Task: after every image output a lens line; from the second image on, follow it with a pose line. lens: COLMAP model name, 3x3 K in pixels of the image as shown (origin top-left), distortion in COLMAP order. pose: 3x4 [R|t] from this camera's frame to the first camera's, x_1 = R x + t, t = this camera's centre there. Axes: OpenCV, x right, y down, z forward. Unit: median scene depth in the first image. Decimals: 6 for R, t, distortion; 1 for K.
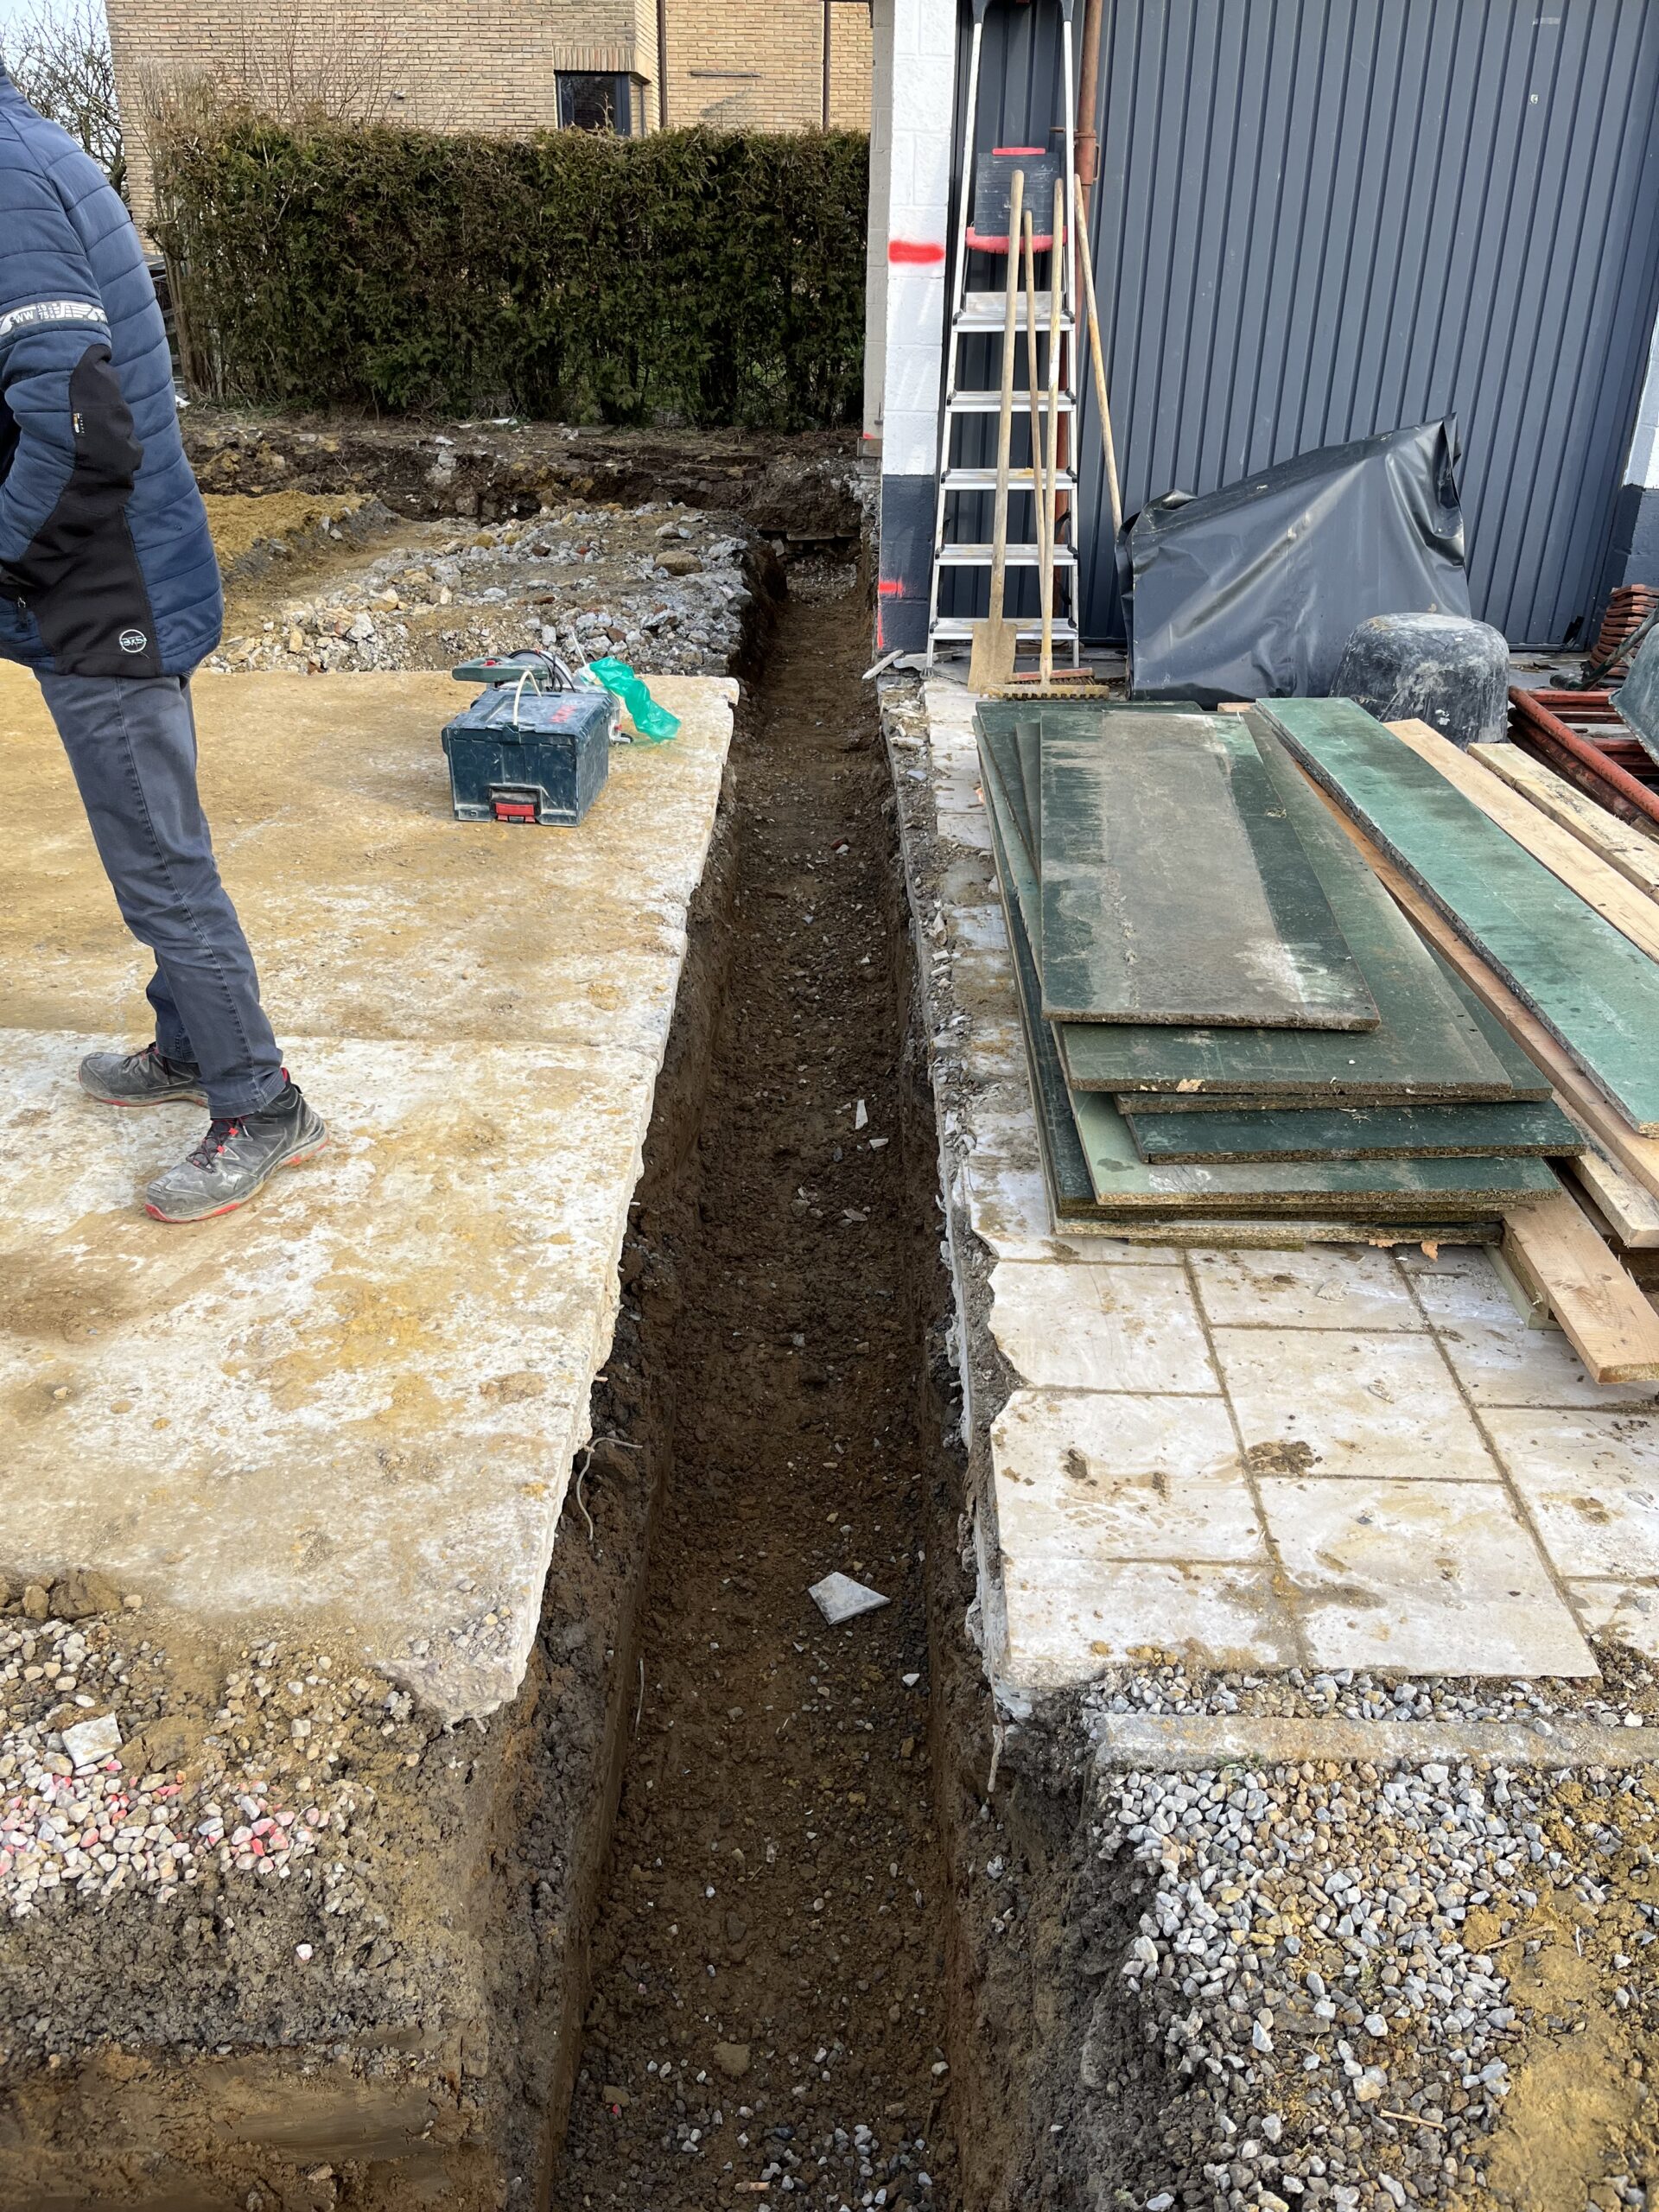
lens RADIAL K [[1693.8, 0, 829.7], [0, 1693.8, 1084.6], [0, 0, 1]] dist [0.063078, -0.084873]
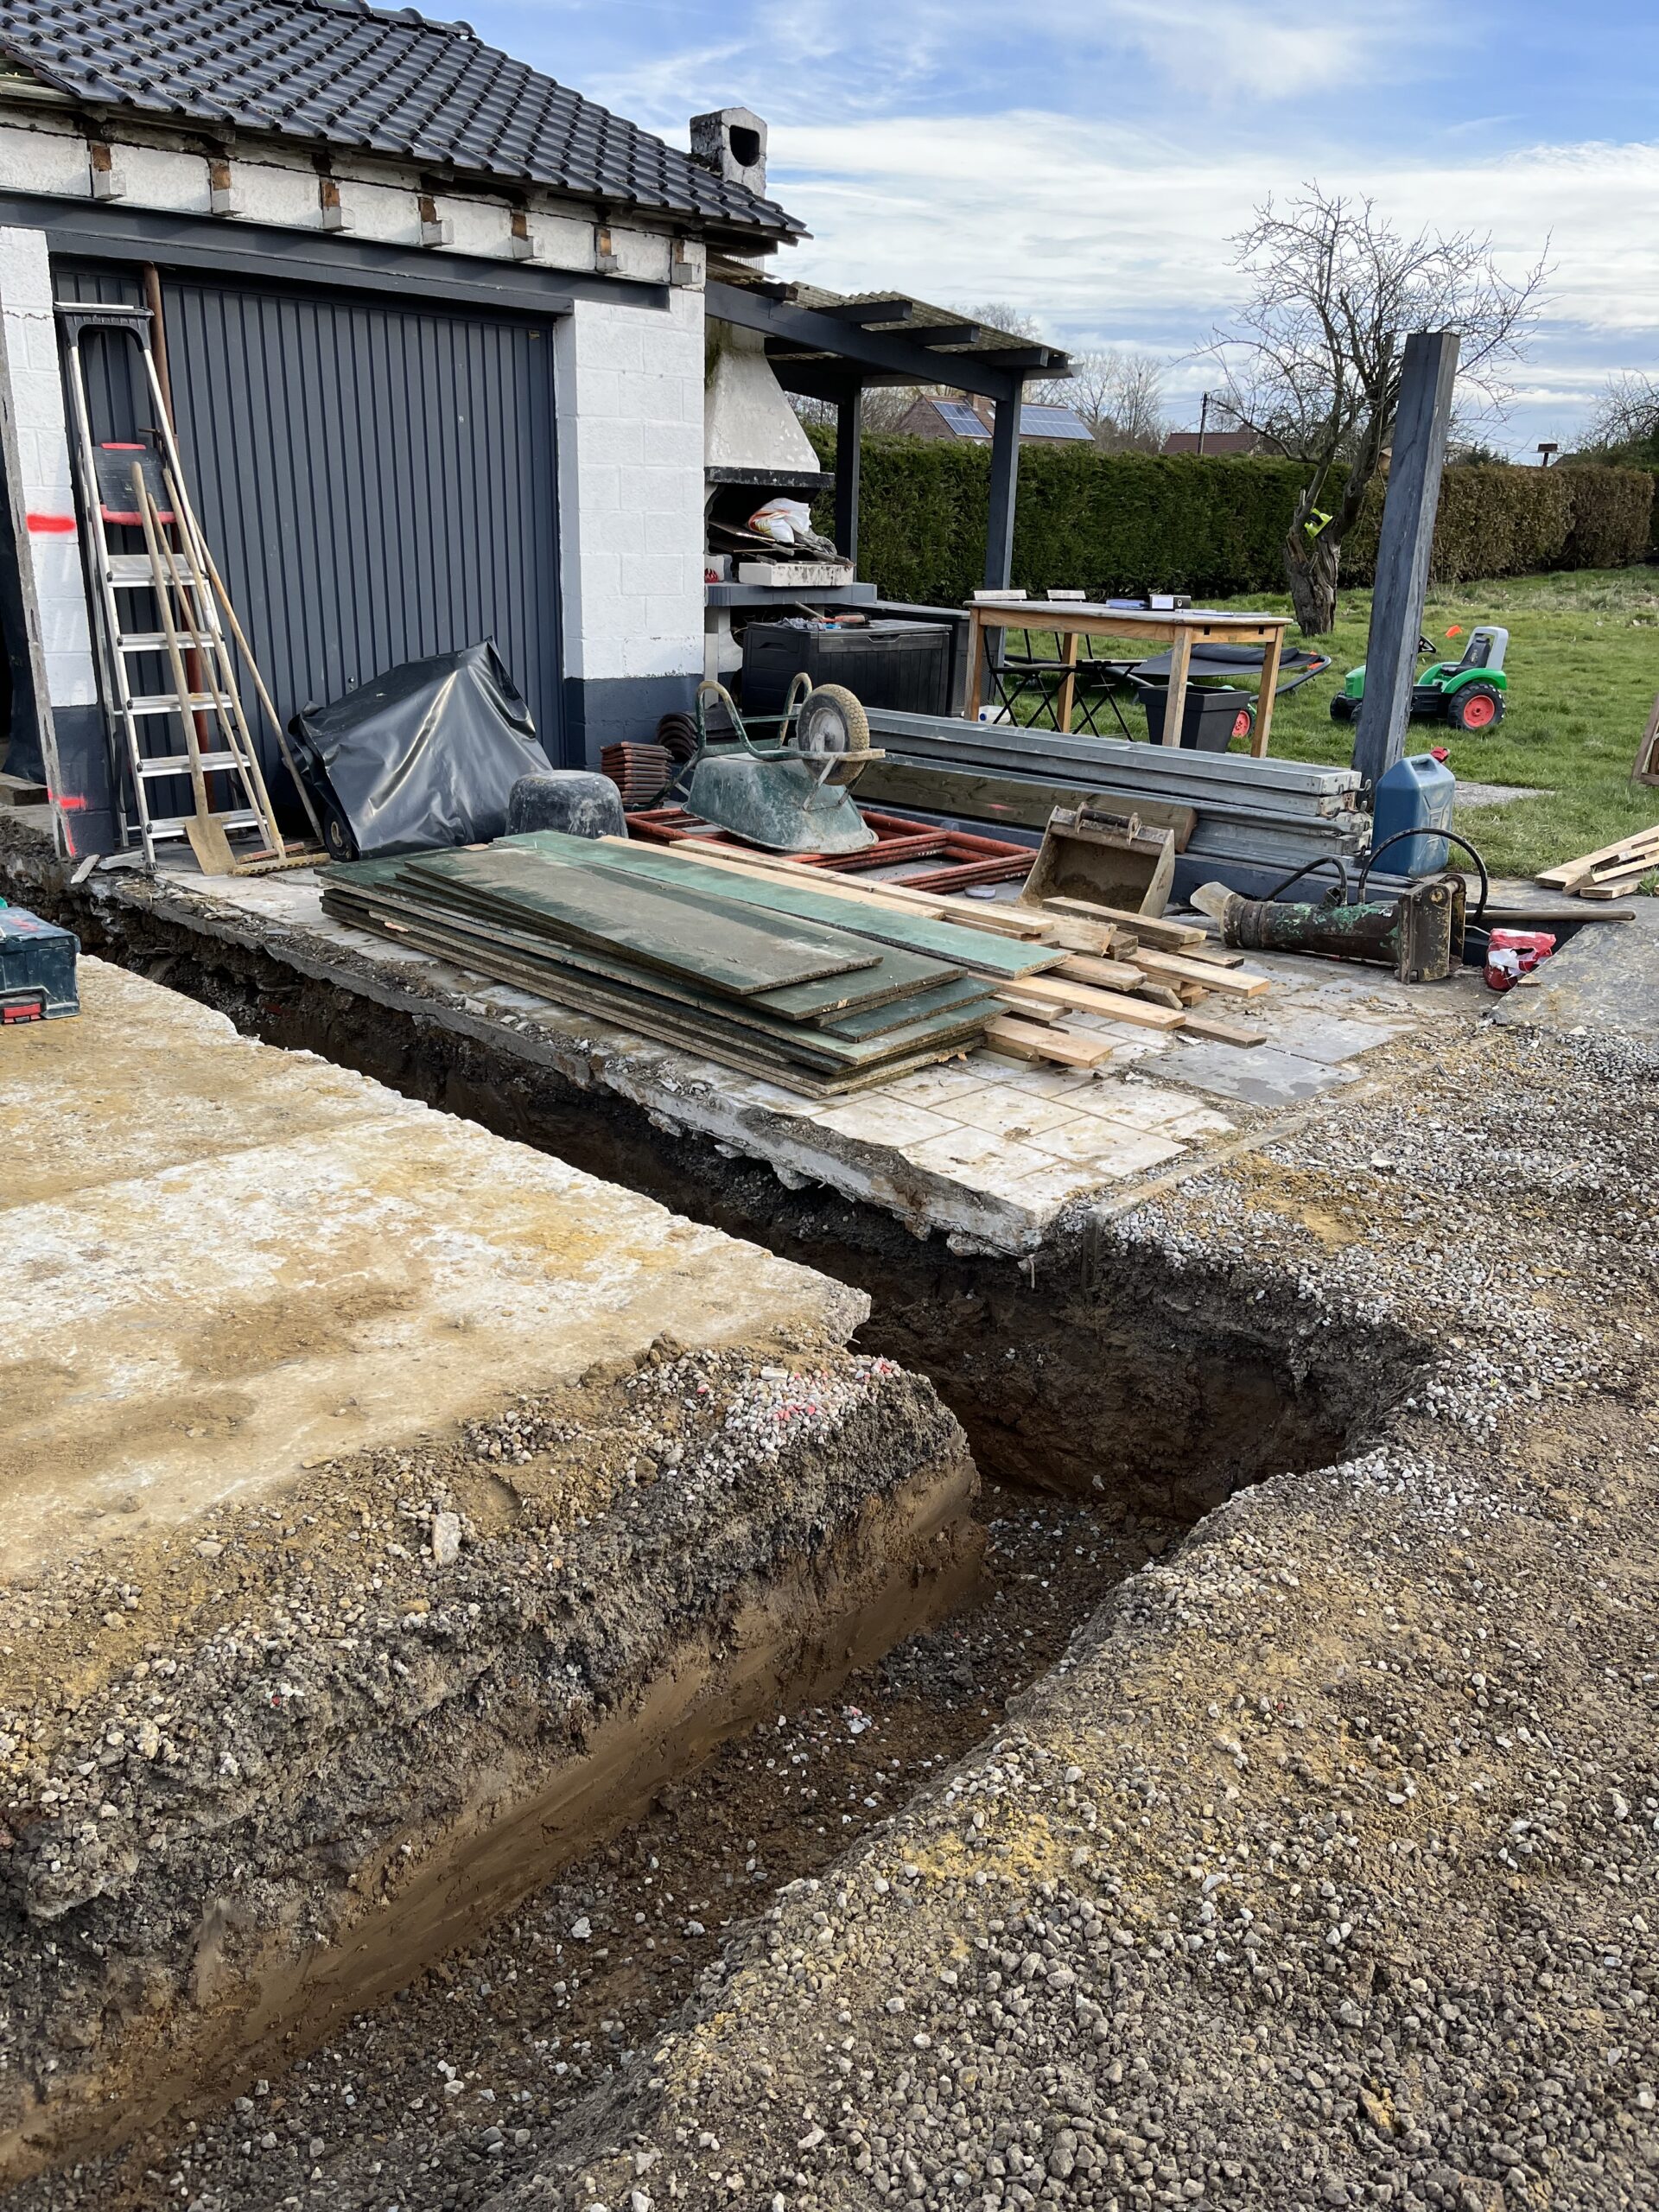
lens RADIAL K [[1693.8, 0, 829.4], [0, 1693.8, 1110.9], [0, 0, 1]] dist [0.063078, -0.084873]
pose [[0.687202, -0.240161, 0.685621, -0.686534], [0.303588, 0.952353, 0.029305, 0.033952], [-0.659991, 0.188007, 0.727369, -0.182834]]
